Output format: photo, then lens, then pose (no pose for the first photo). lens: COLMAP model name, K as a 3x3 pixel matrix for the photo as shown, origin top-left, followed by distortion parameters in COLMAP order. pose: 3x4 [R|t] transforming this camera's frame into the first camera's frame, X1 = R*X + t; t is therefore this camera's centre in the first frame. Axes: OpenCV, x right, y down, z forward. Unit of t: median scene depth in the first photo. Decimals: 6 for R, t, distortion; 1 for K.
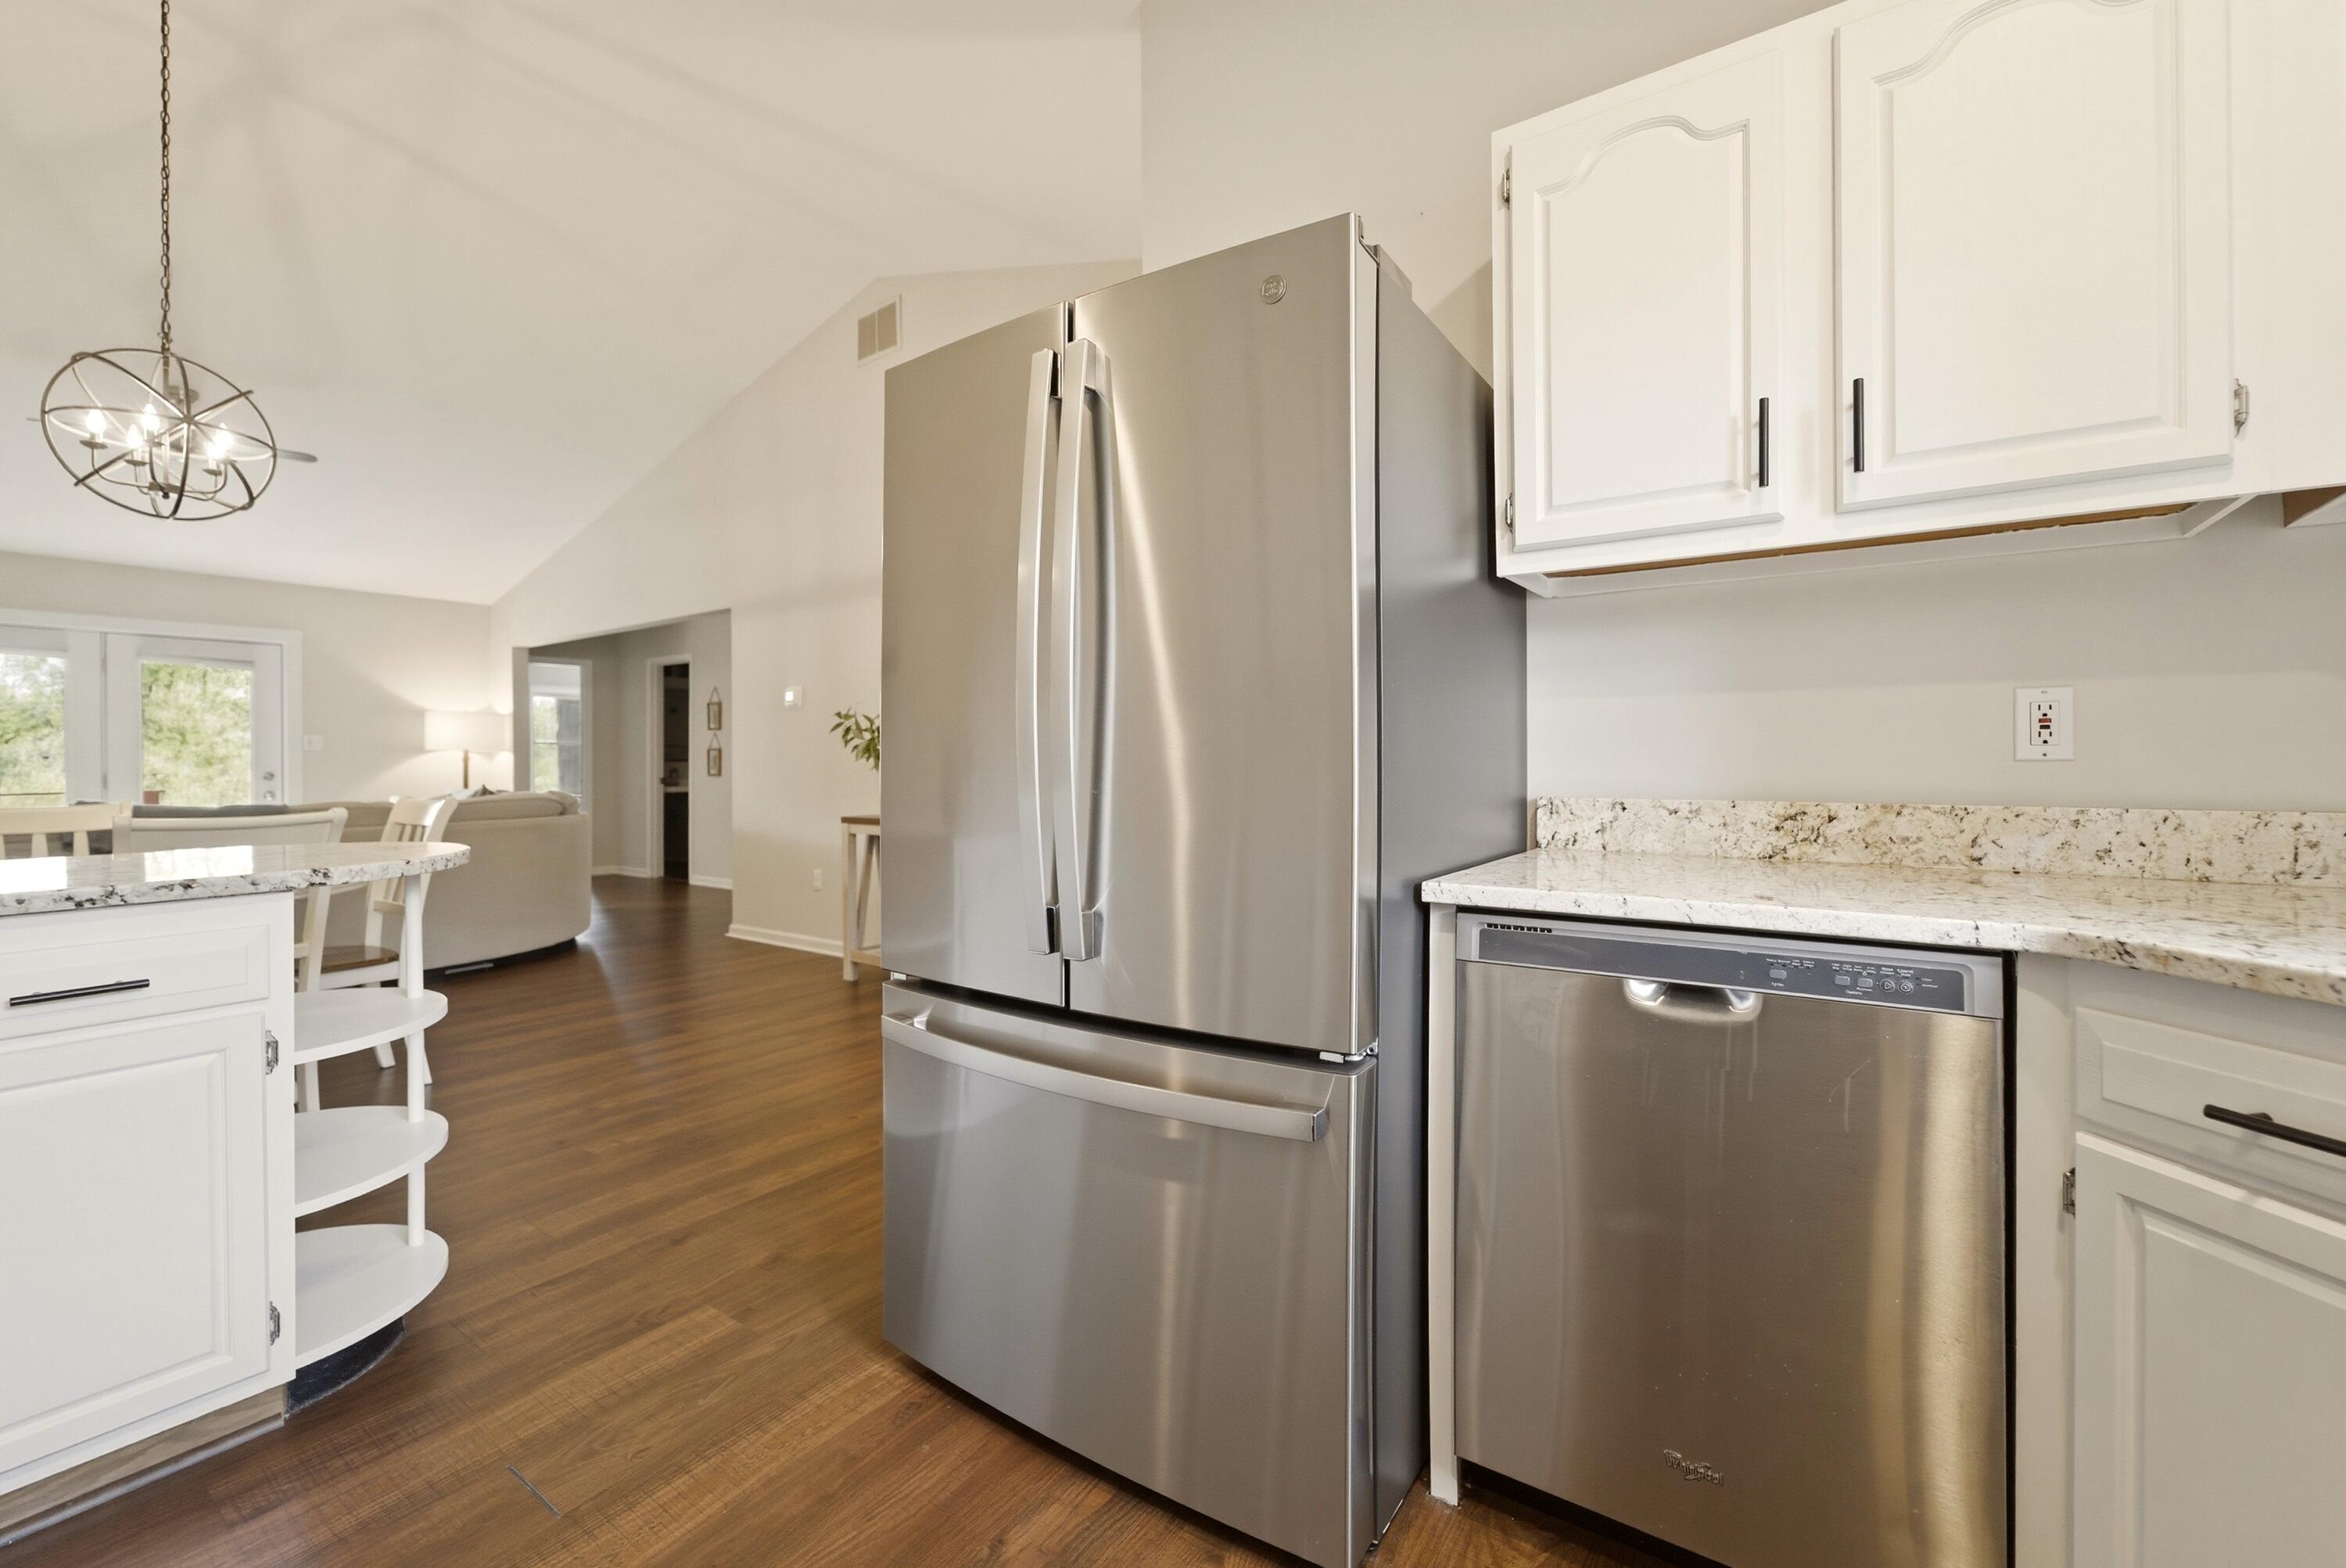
lens RADIAL K [[964.6, 0, 1169.4], [0, 964.6, 767.0], [0, 0, 1]] dist [0.003119, 0.000361]
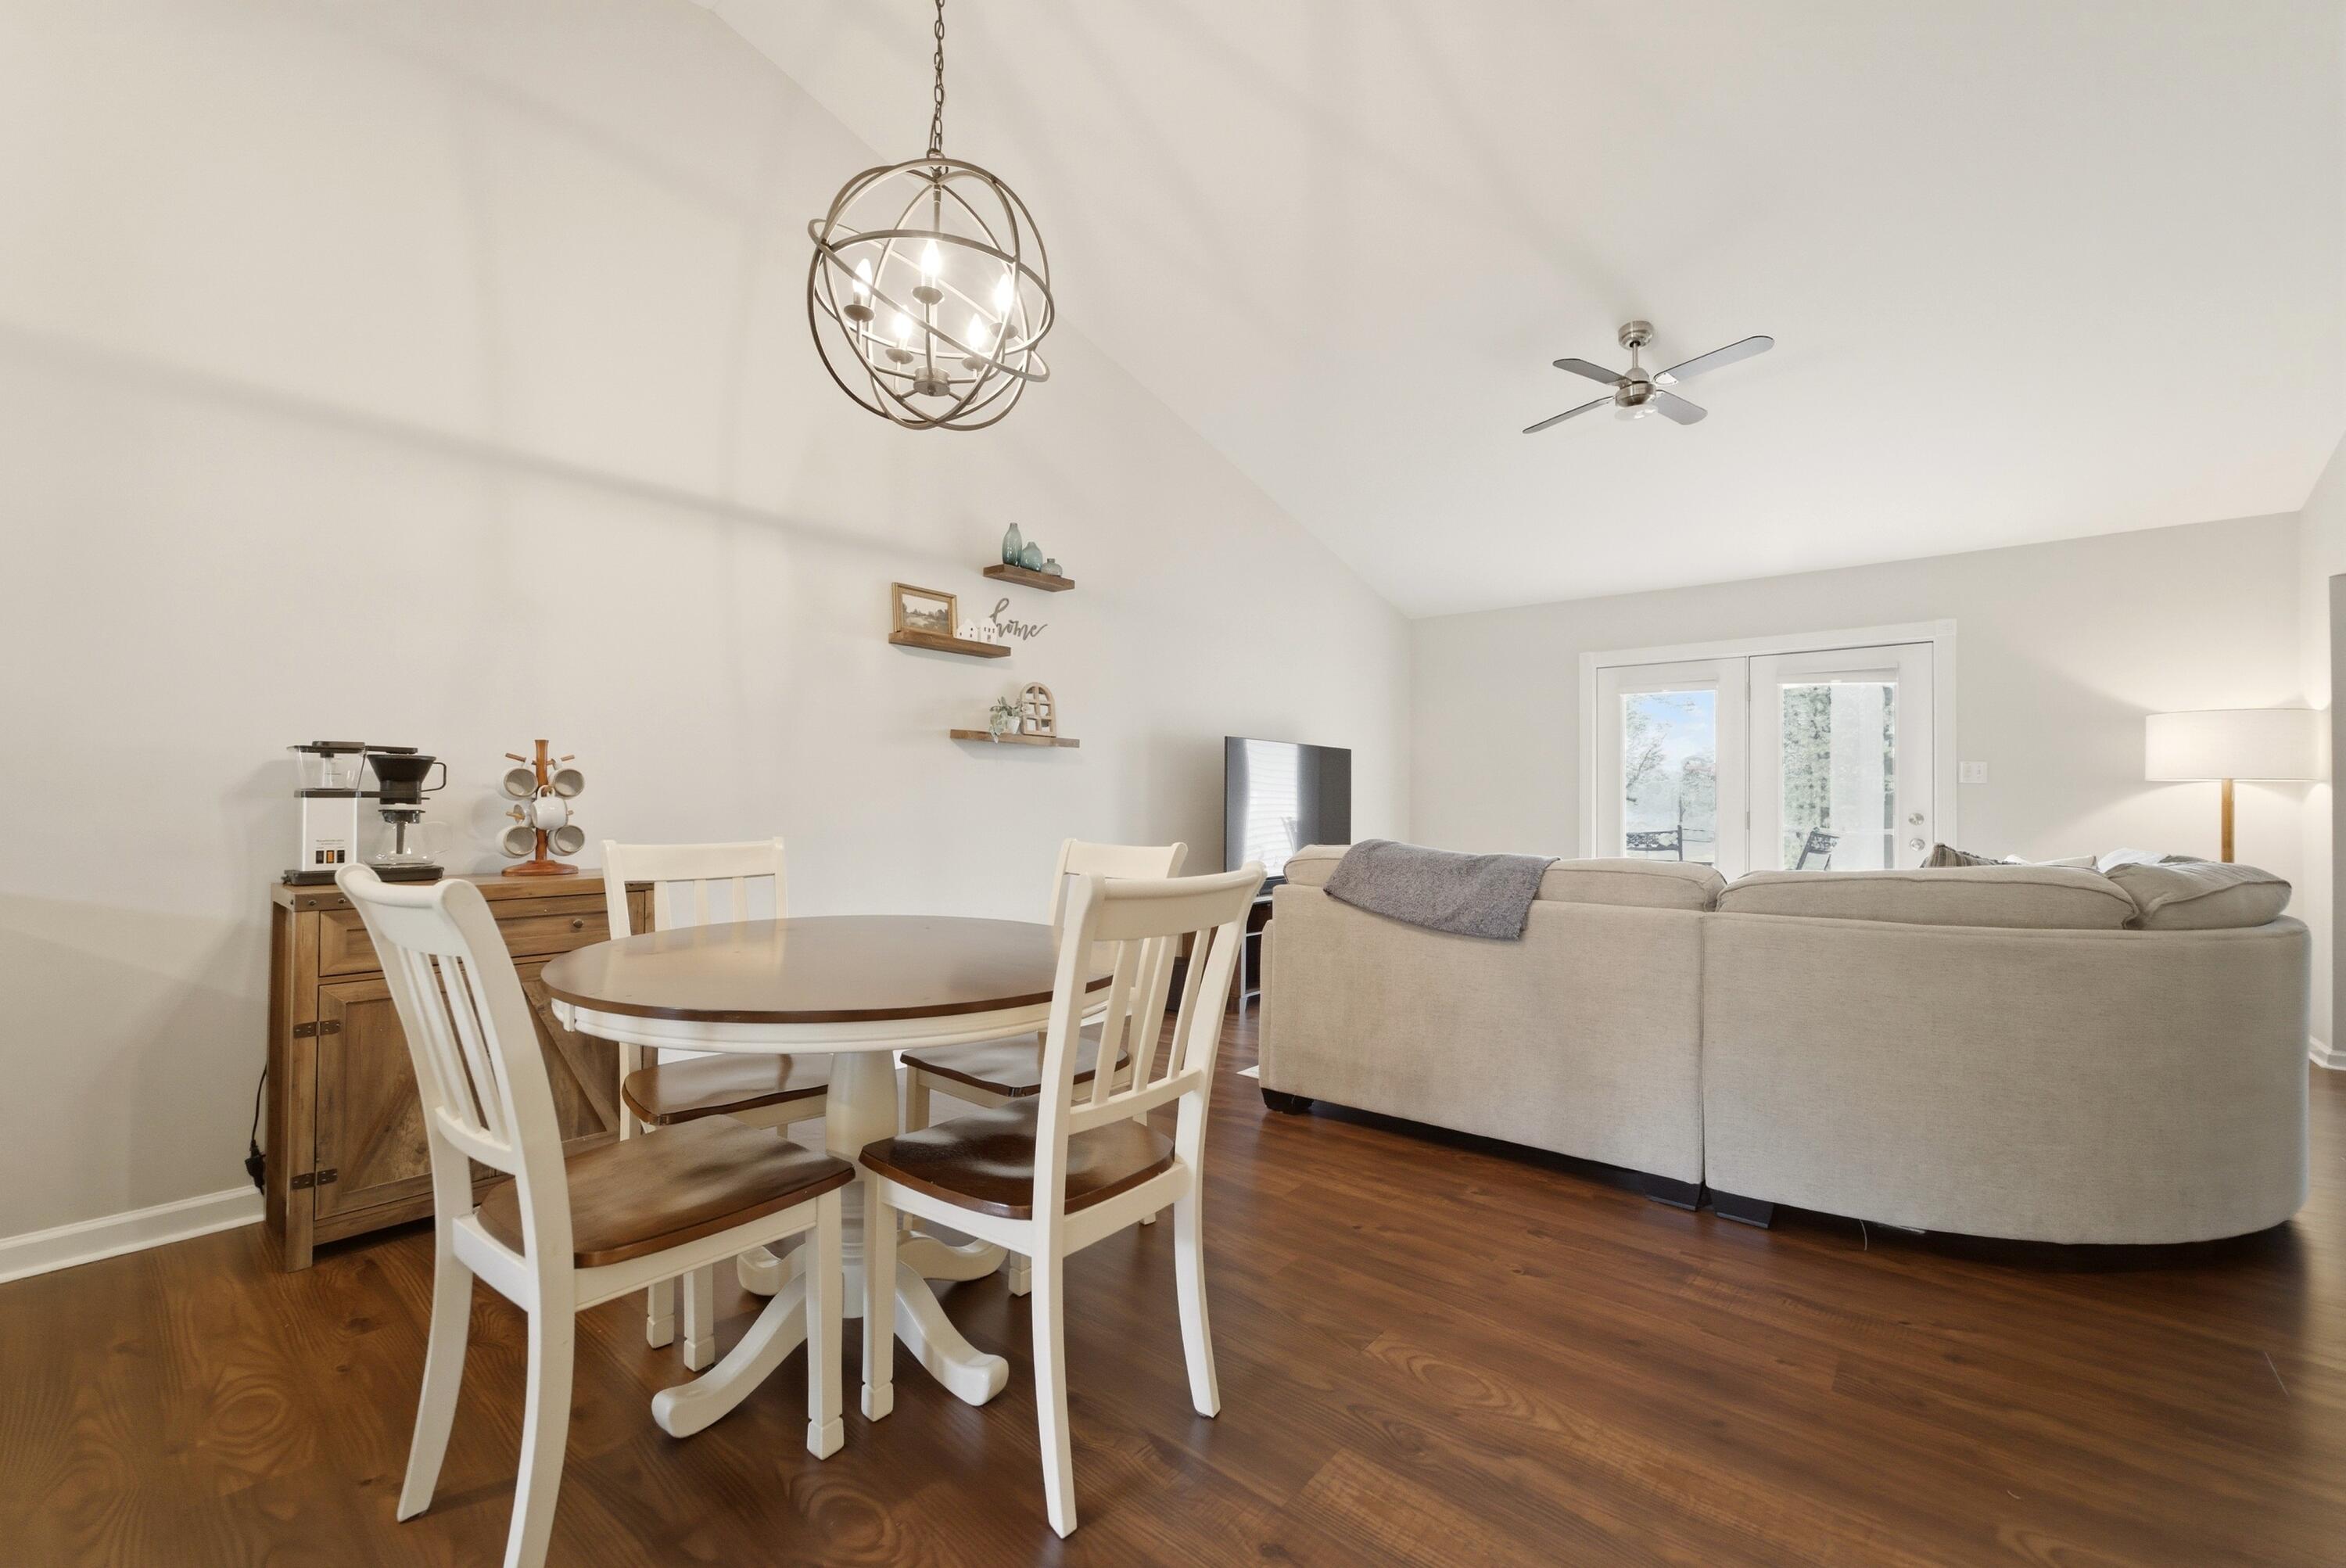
lens RADIAL K [[953.4, 0, 1173.4], [0, 953.4, 790.2], [0, 0, 1]] dist [-0.001139, 0.000425]
pose [[-0.075617, -0.001708, -0.997135, -0.307691], [-0.015241, 0.999884, -0.000557, -0.006427], [0.997020, 0.015155, -0.075635, 0.990283]]
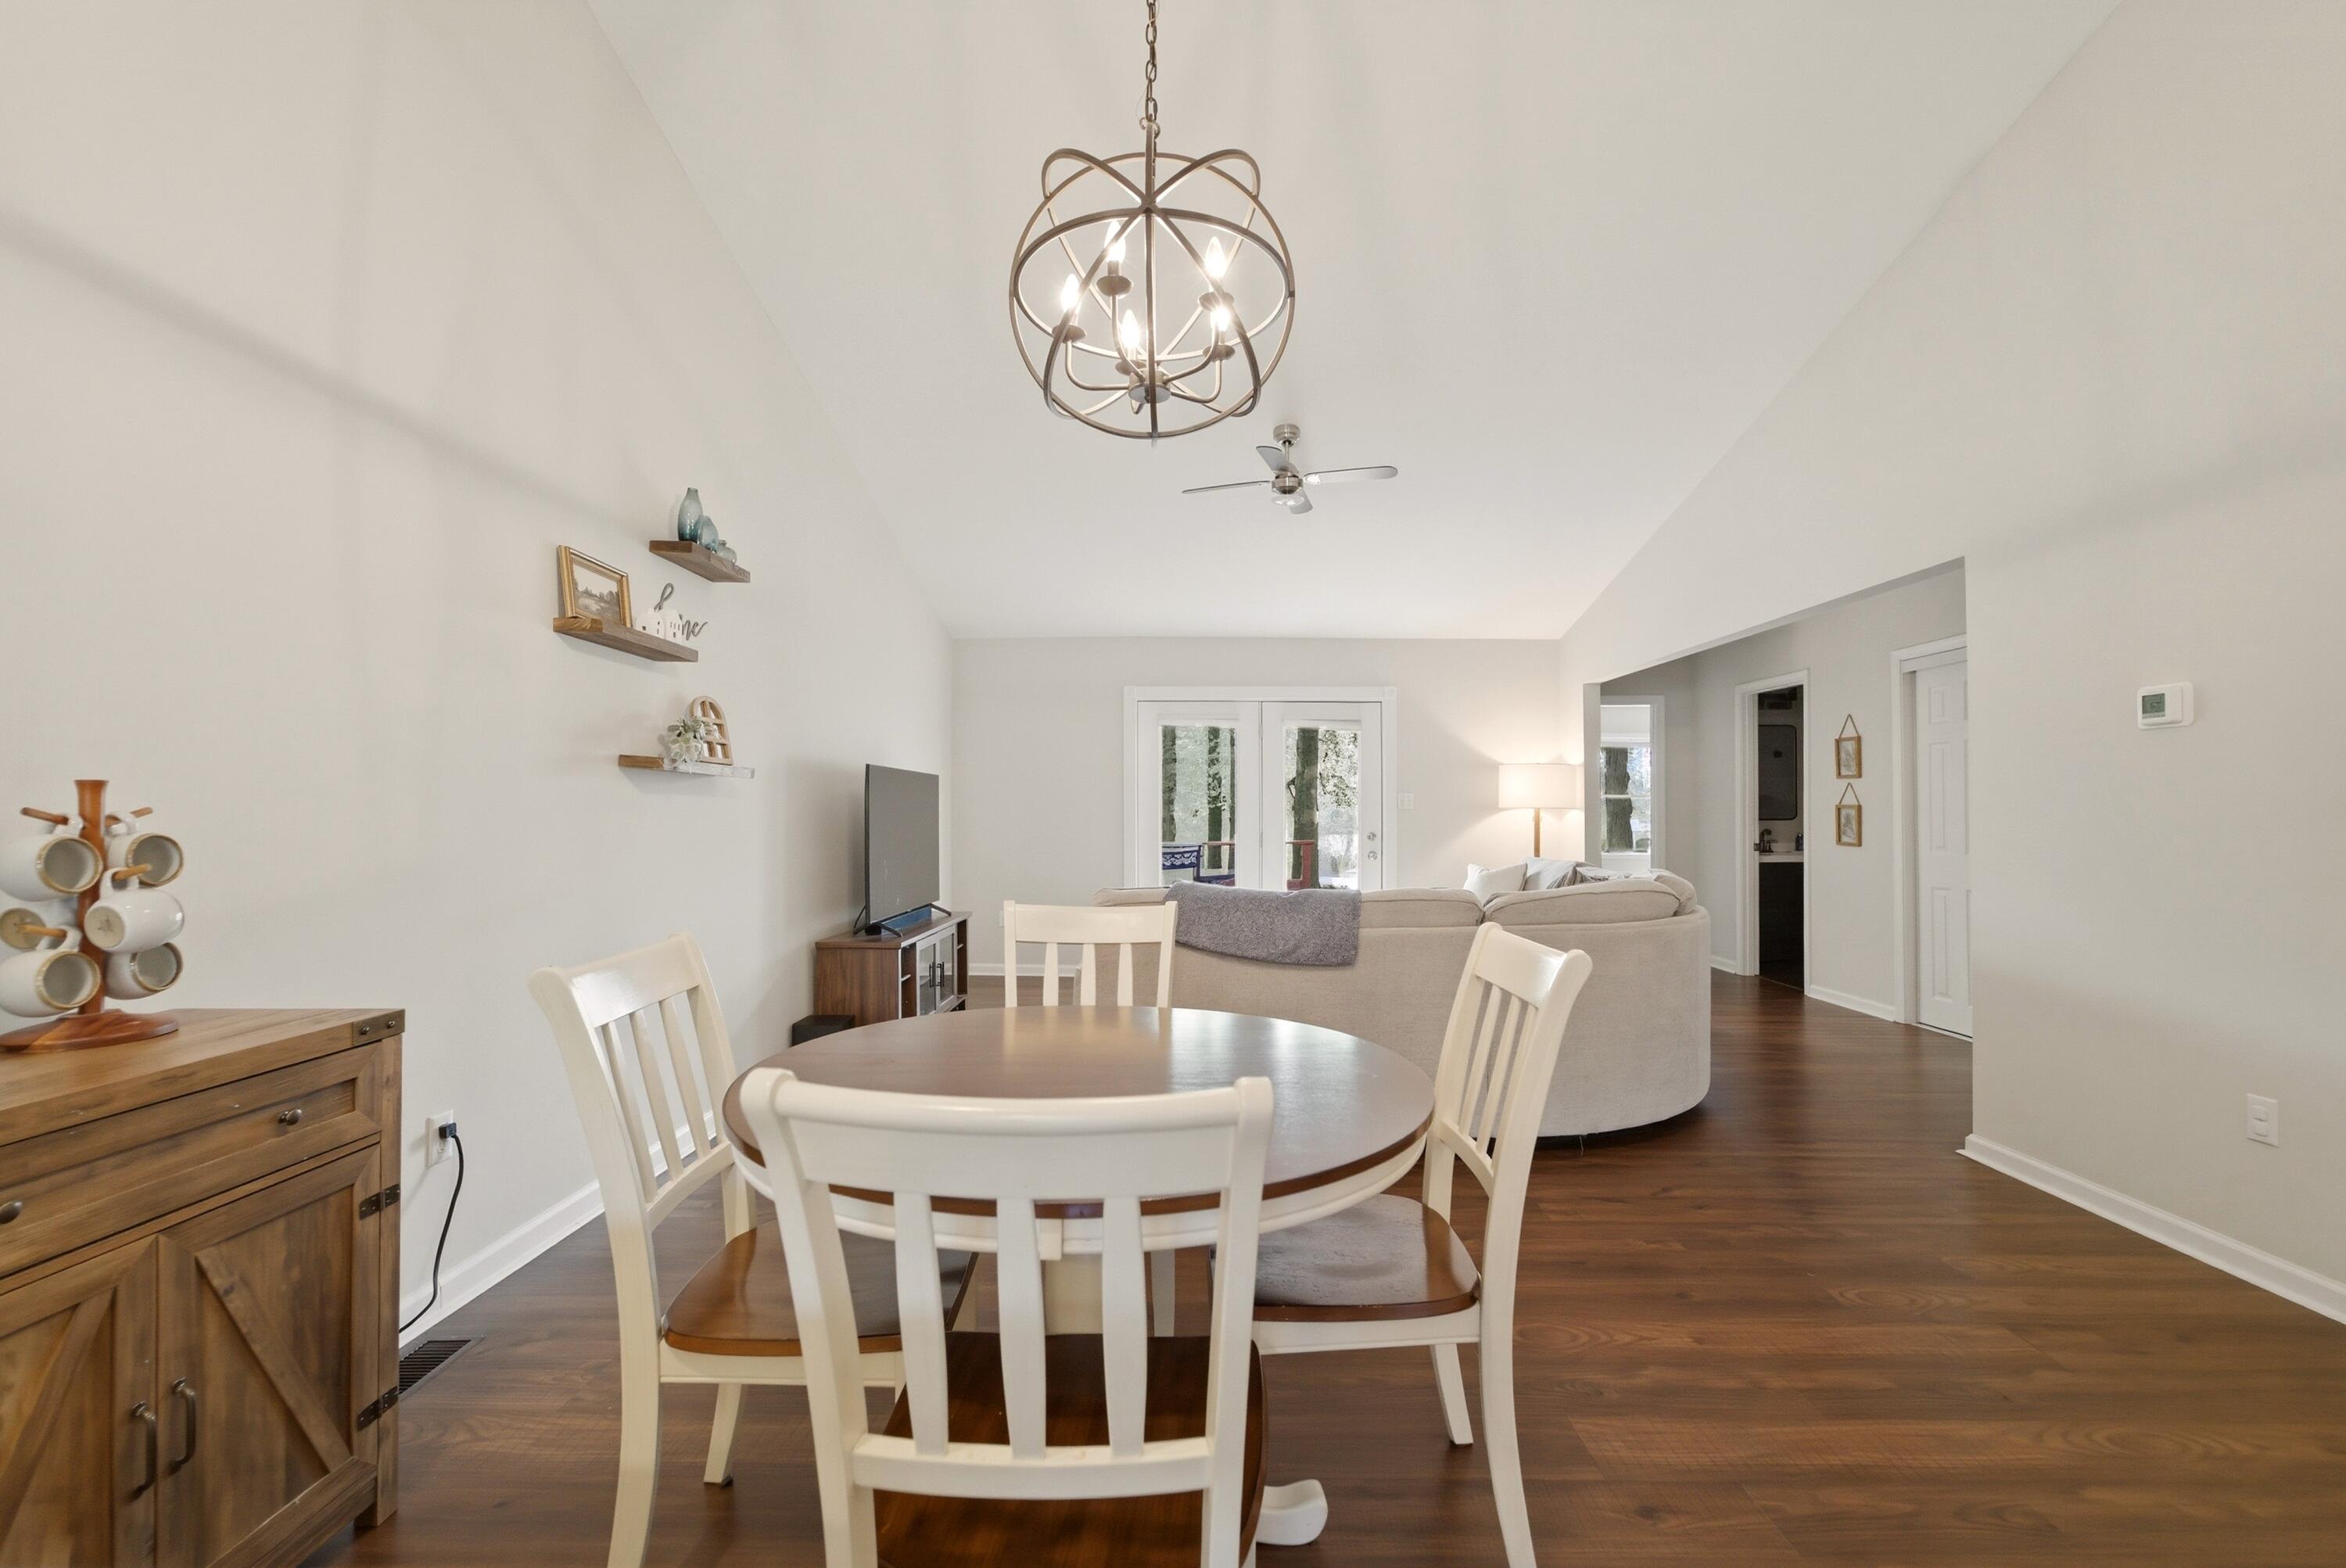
lens RADIAL K [[969.3, 0, 1177.9], [0, 969.3, 817.1], [0, 0, 1]] dist [0.001659, 0.000349]
pose [[0.567426, 0.006686, -0.823397, -0.447609], [-0.005048, 0.999976, 0.004641, -0.028713], [0.823409, 0.001523, 0.567446, 0.560041]]
